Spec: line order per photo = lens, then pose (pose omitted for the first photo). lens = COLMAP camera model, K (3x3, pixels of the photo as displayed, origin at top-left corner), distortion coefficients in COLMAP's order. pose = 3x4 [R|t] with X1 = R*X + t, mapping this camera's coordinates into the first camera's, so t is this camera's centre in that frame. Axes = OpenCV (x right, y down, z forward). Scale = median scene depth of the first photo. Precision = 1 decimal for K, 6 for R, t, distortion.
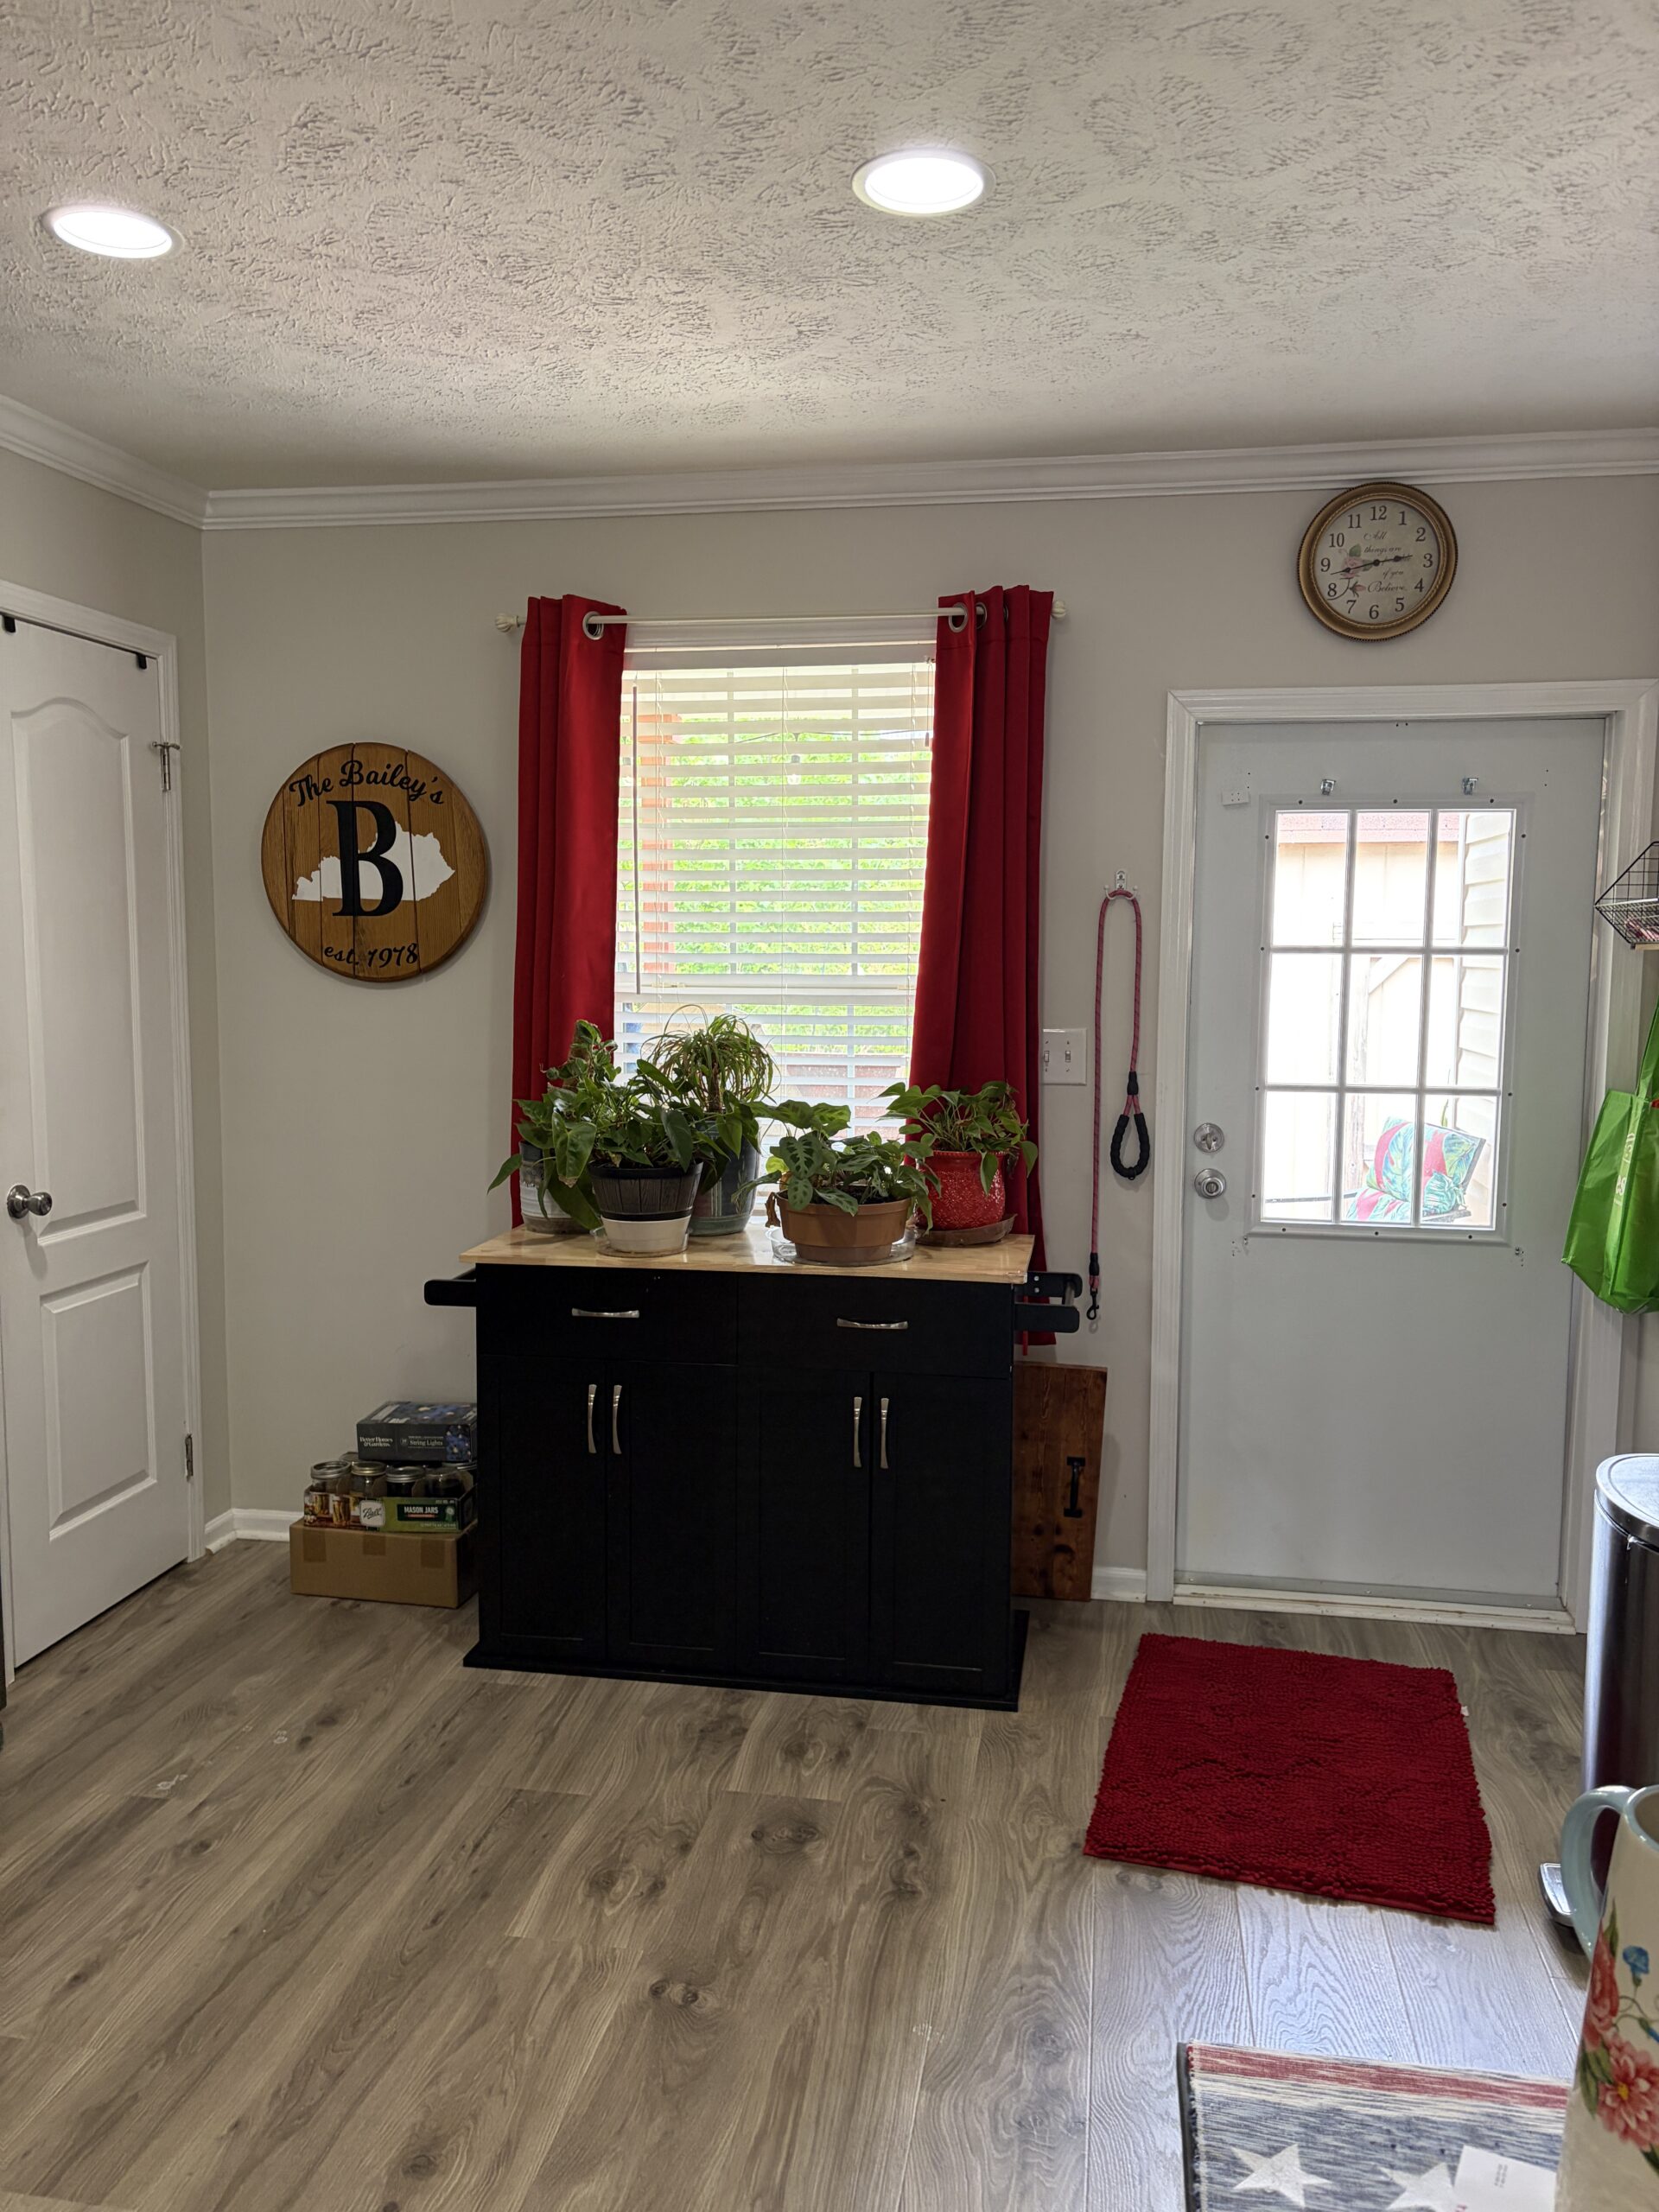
lens RADIAL K [[1643.1, 0, 829.5], [0, 1643.1, 1106.0], [0, 0, 1]] dist [-0.002392, -0.001711]
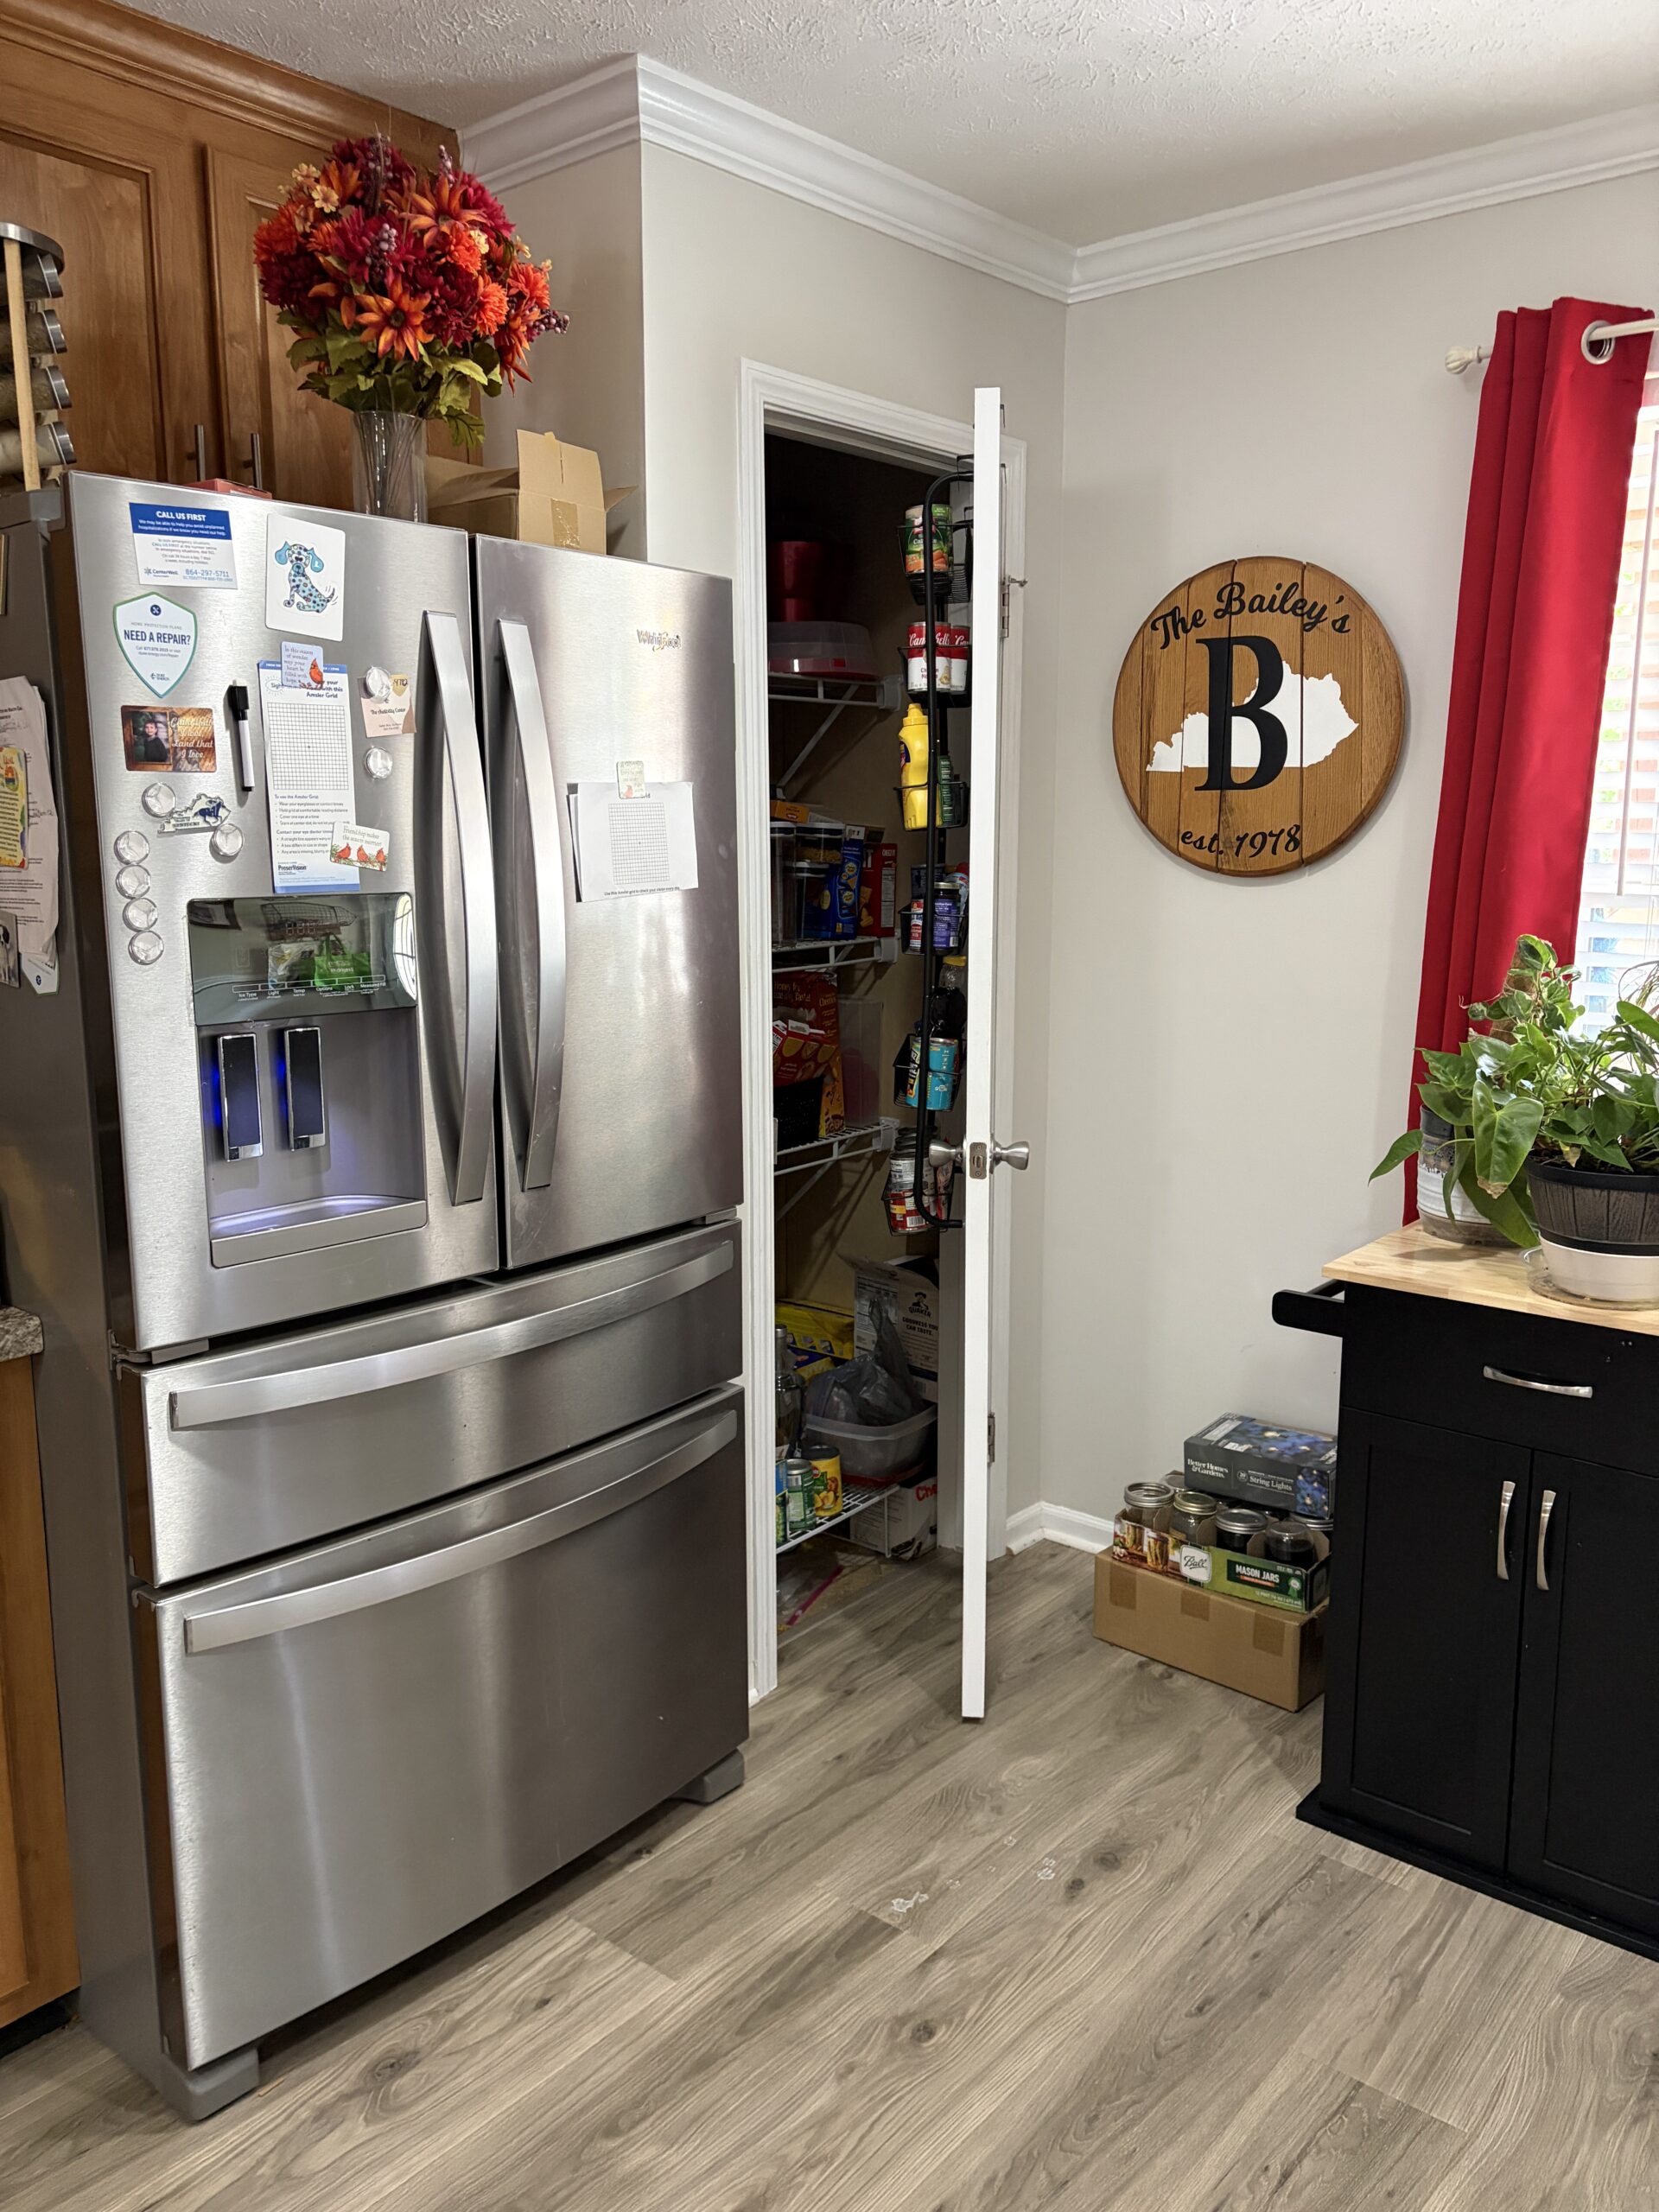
lens RADIAL K [[1686.5, 0, 853.9], [0, 1686.5, 1104.9], [0, 0, 1]] dist [0.066733, -0.053157]
pose [[0.868491, 0.076152, -0.489821, -0.044073], [-0.042261, 0.995907, 0.079900, -0.028640], [0.493900, -0.048693, 0.868154, 0.250495]]
